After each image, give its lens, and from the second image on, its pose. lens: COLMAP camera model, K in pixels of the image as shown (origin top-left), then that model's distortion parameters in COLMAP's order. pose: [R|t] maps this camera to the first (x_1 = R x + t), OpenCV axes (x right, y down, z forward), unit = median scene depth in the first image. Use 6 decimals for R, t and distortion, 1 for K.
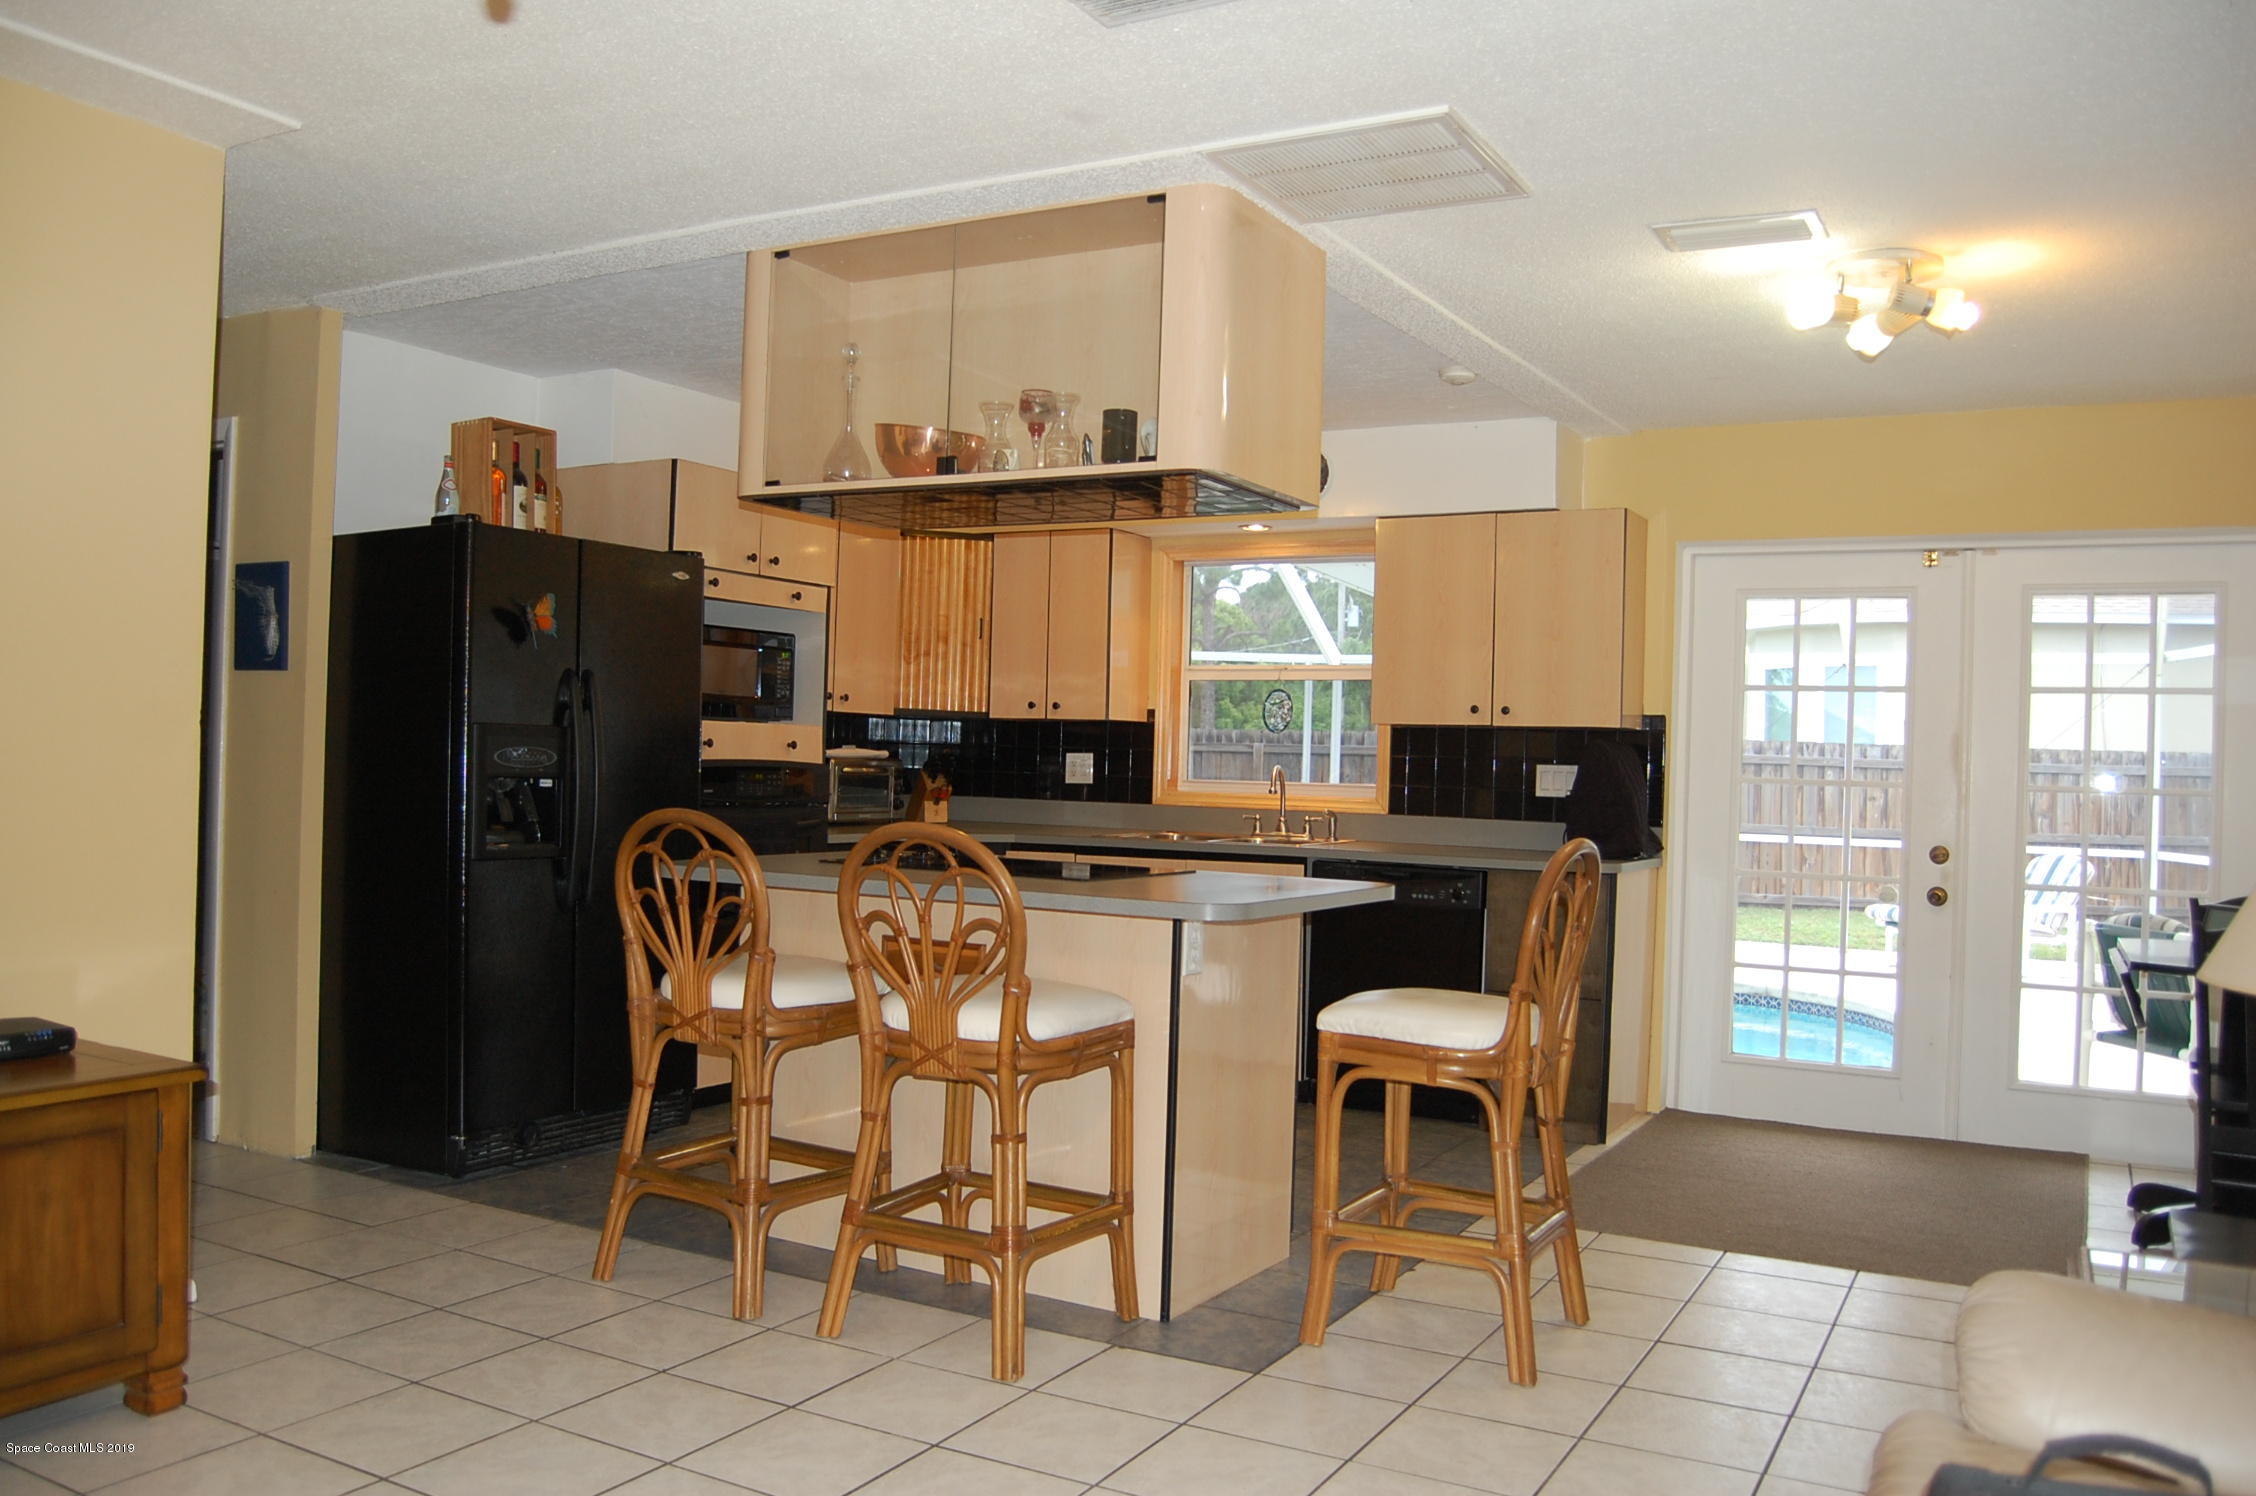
lens RADIAL K [[1767.1, 0, 1117.3], [0, 1767.1, 758.3], [0, 0, 1]] dist [-0.097644, 0.043290]
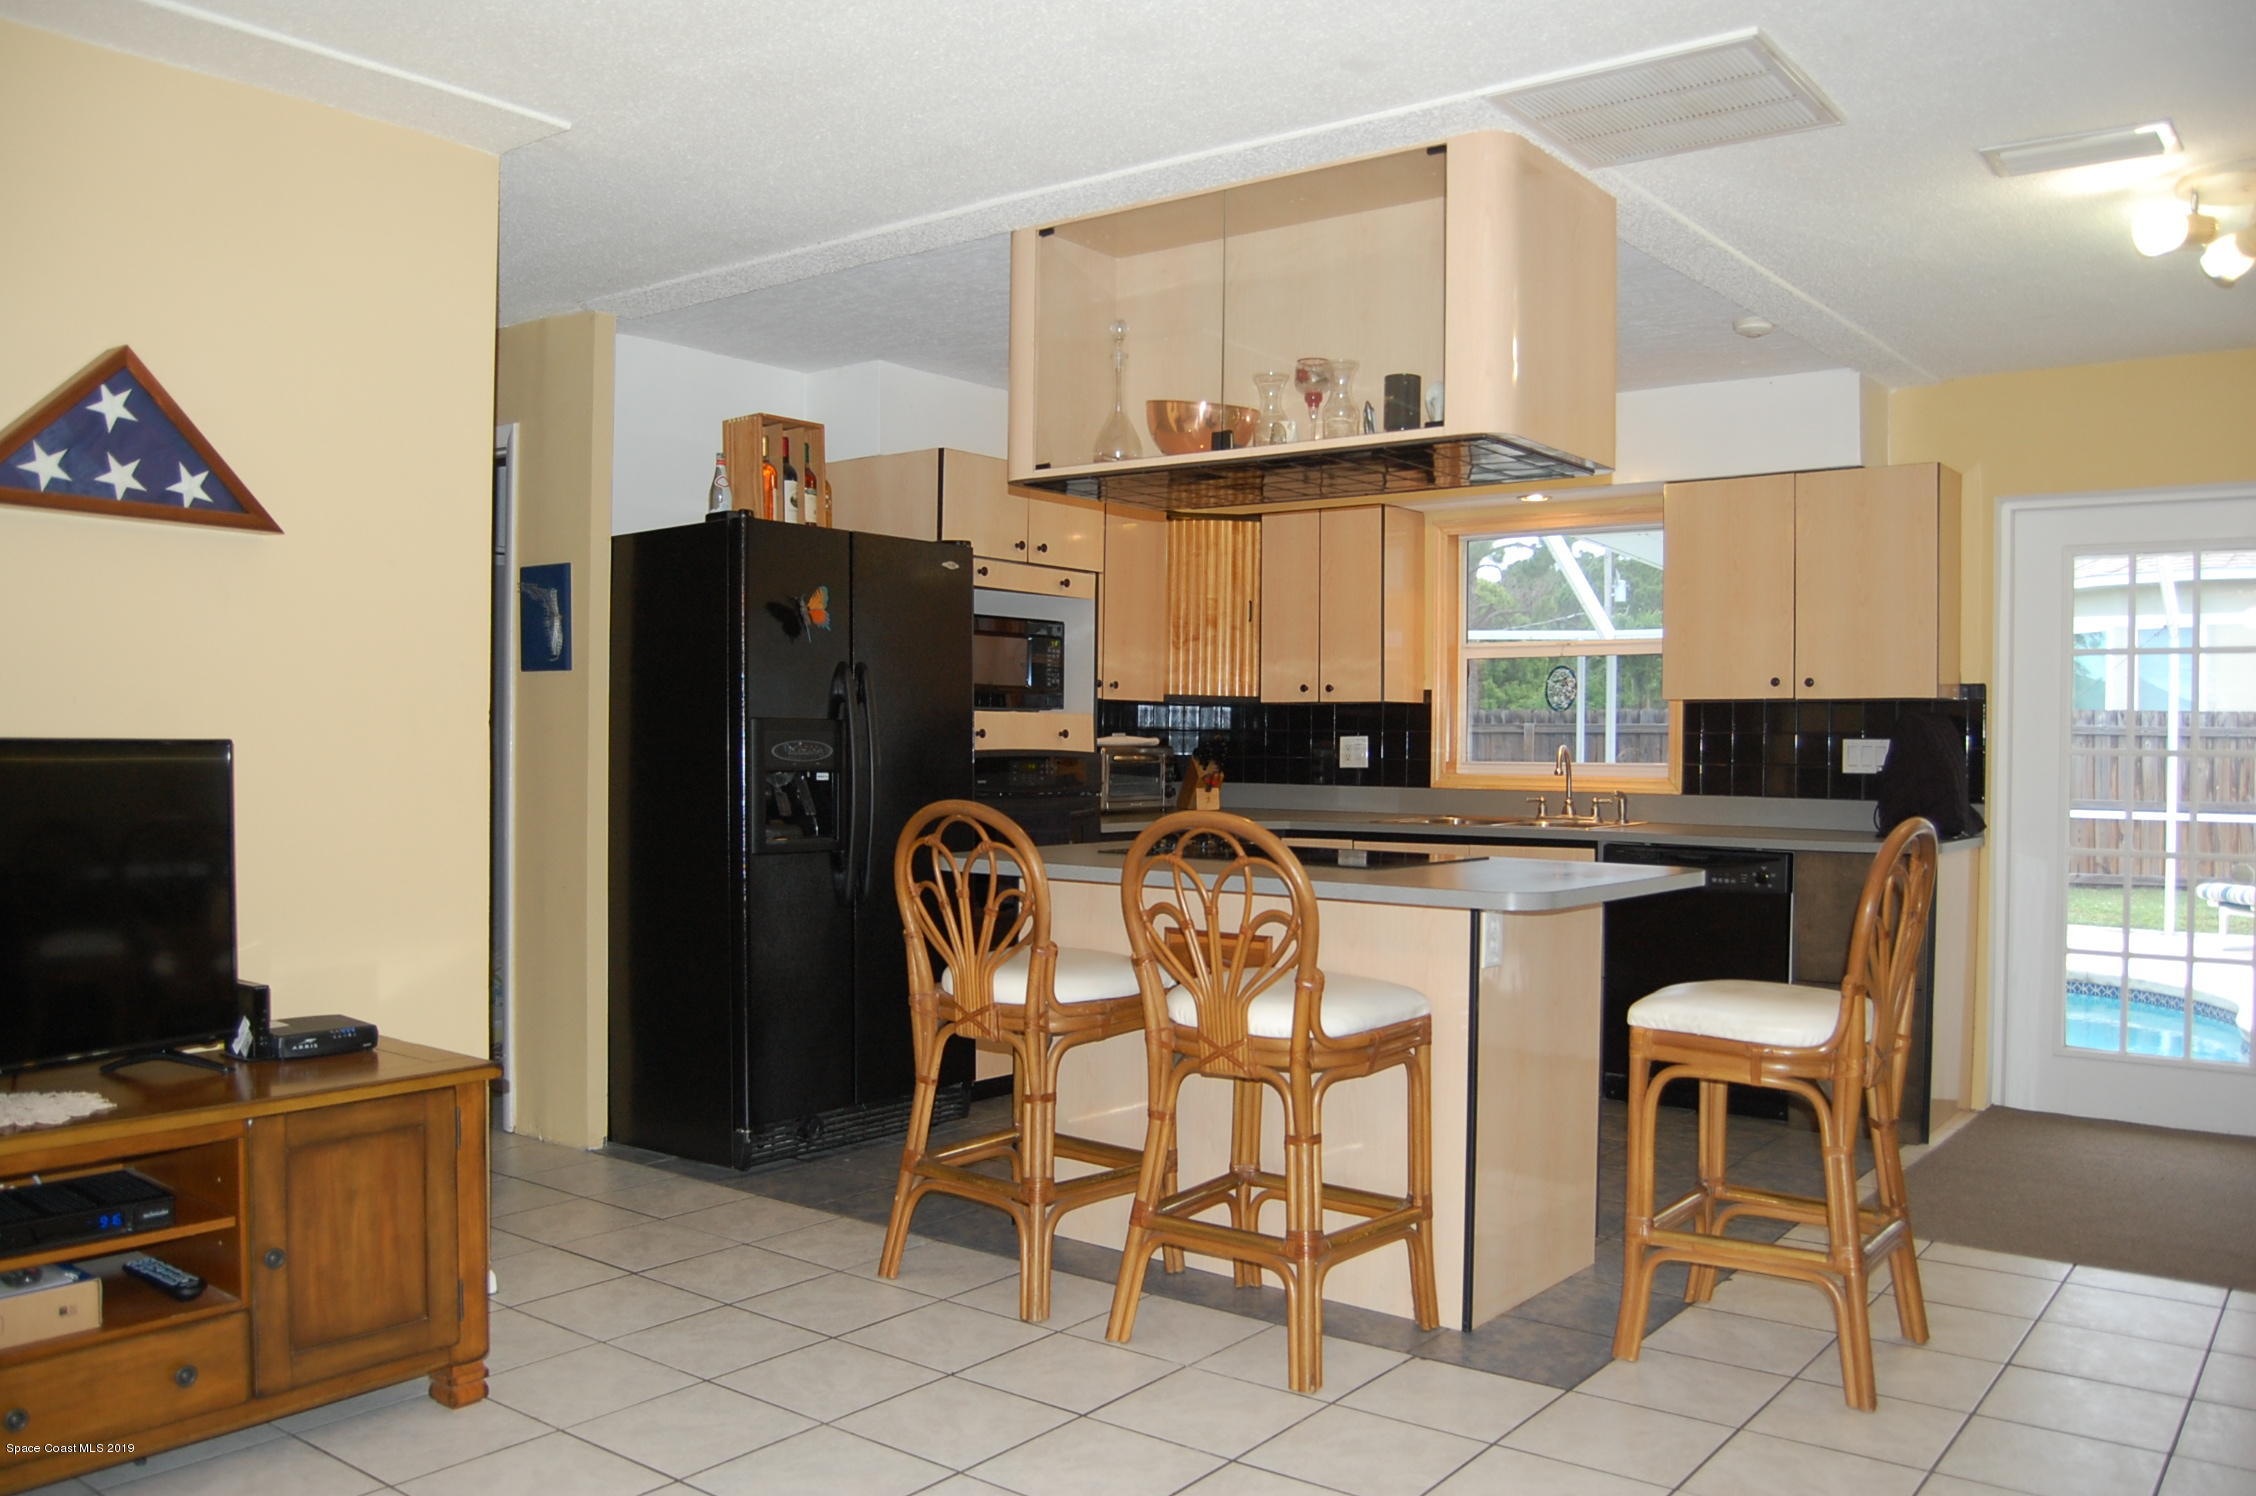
lens RADIAL K [[1767.1, 0, 1117.3], [0, 1767.1, 758.3], [0, 0, 1]] dist [-0.097644, 0.043290]
pose [[0.989137, -0.018066, -0.145882, -0.015520], [0.019221, 0.999794, 0.006513, 0.000444], [0.145735, -0.009246, 0.989281, 0.034176]]
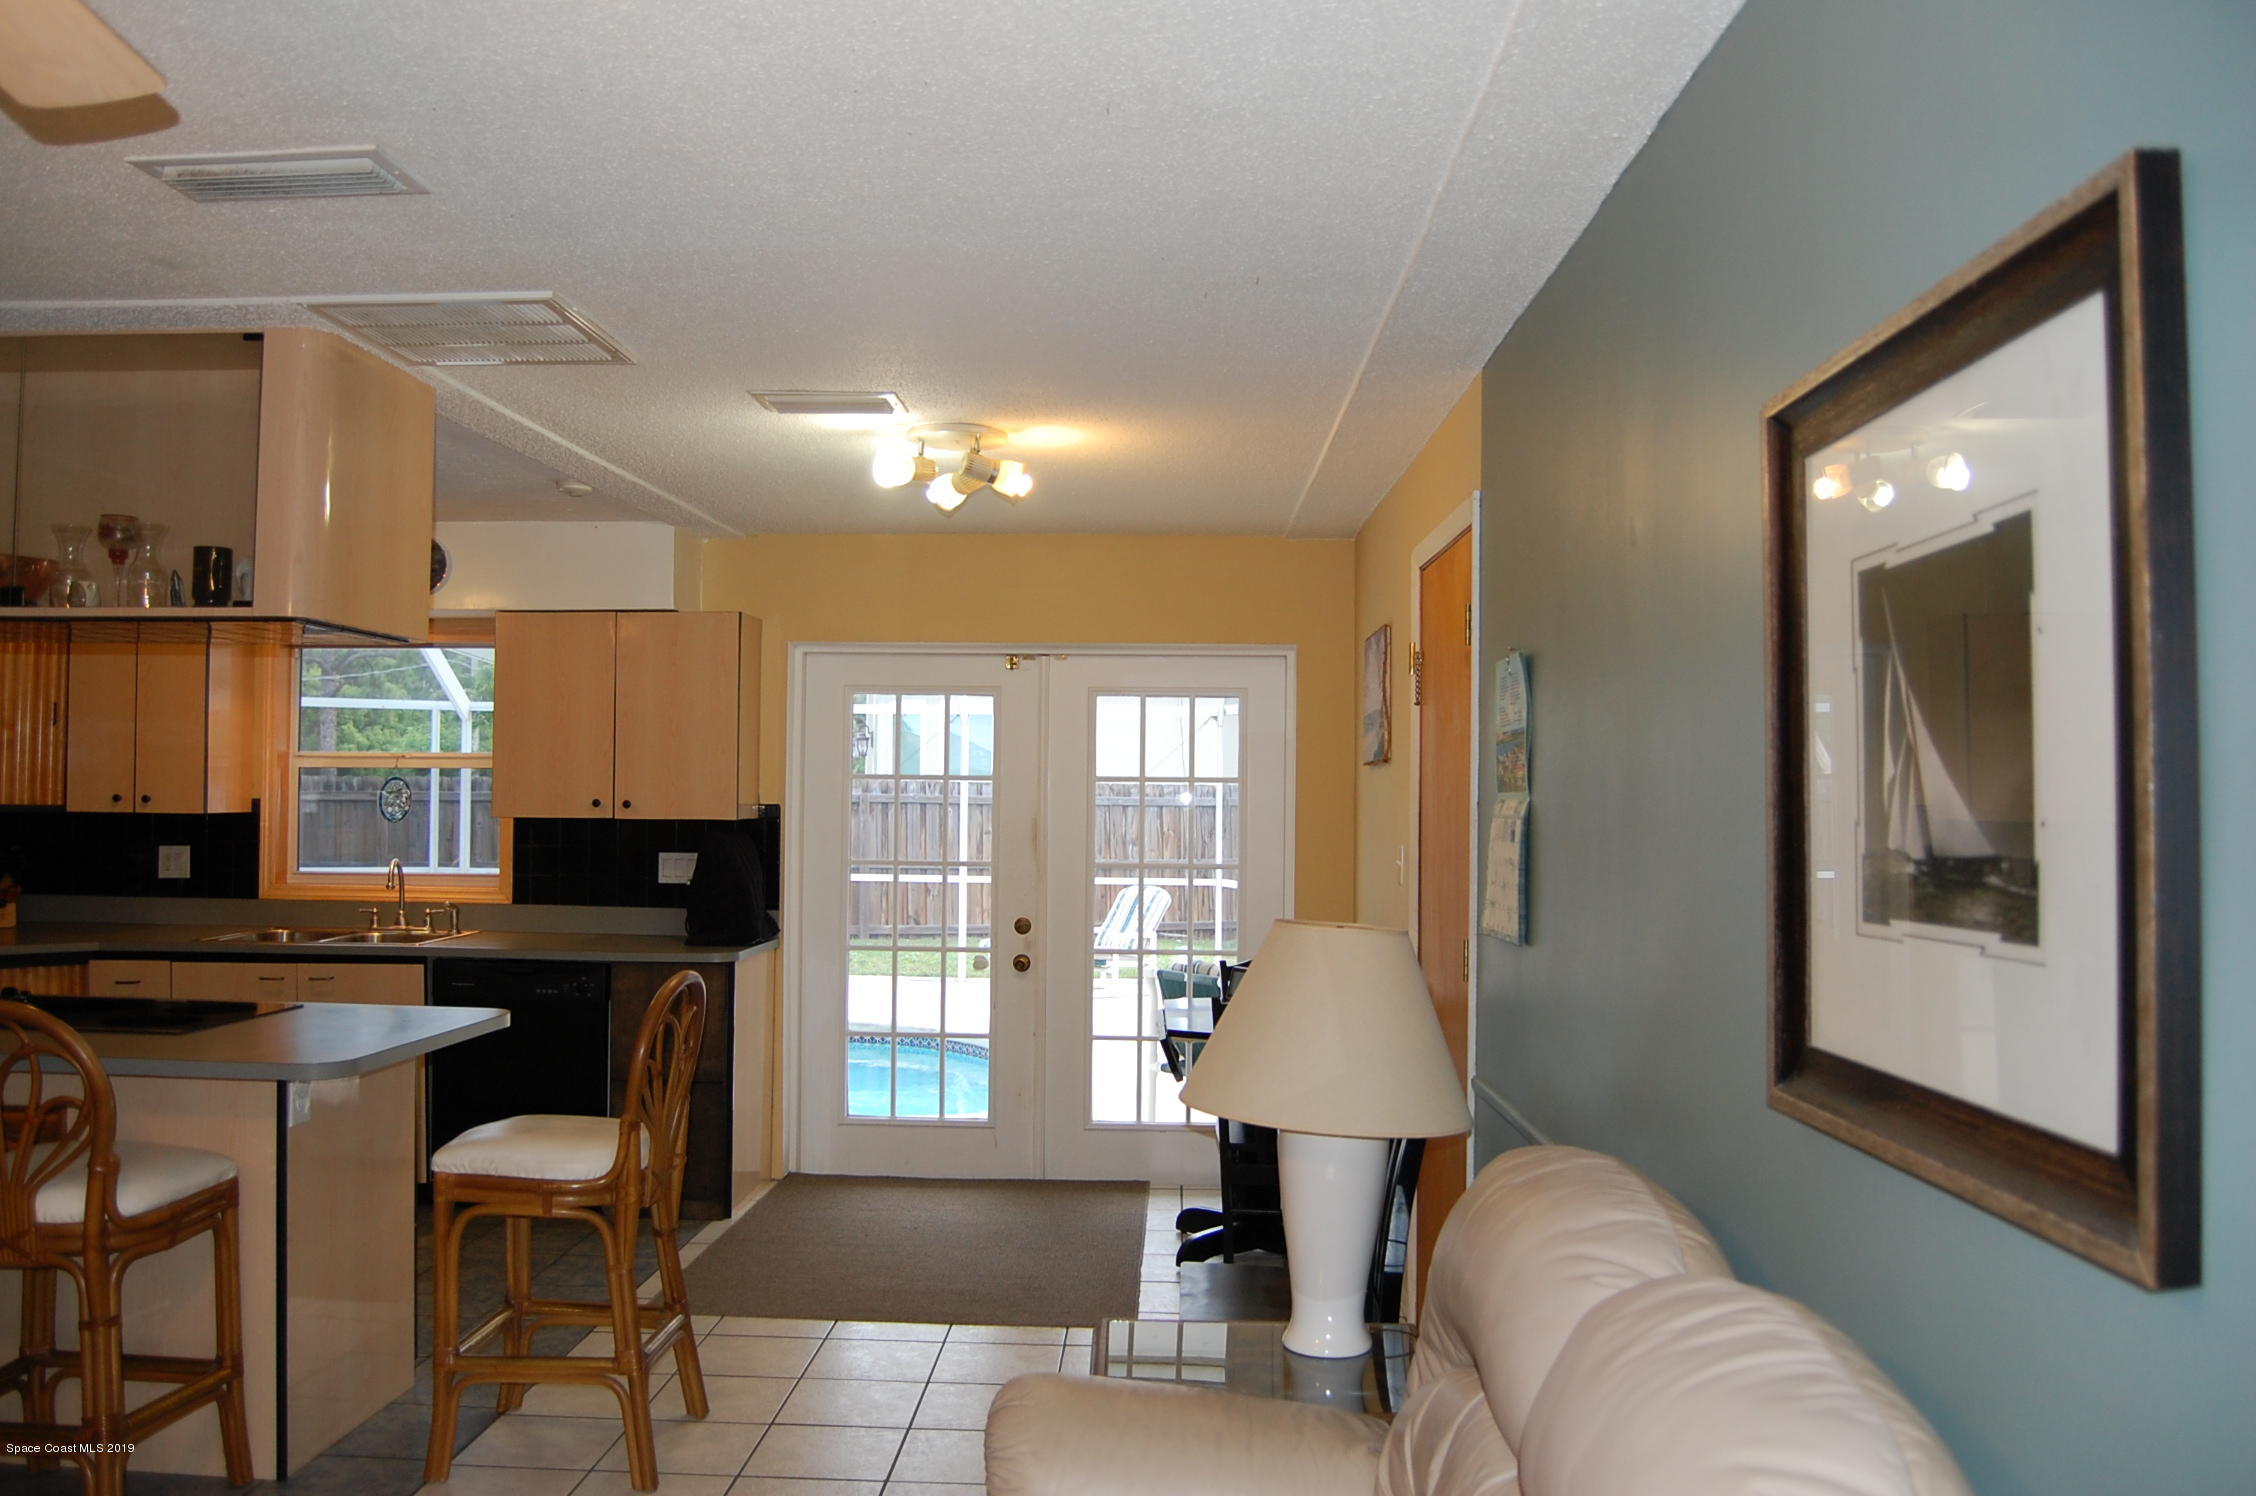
lens RADIAL K [[1767.1, 0, 1117.3], [0, 1767.1, 758.3], [0, 0, 1]] dist [-0.097644, 0.043290]
pose [[0.888170, -0.009962, 0.459408, 0.006465], [0.014398, 0.999877, -0.006154, -0.064753], [-0.459290, 0.012080, 0.888204, -0.066712]]
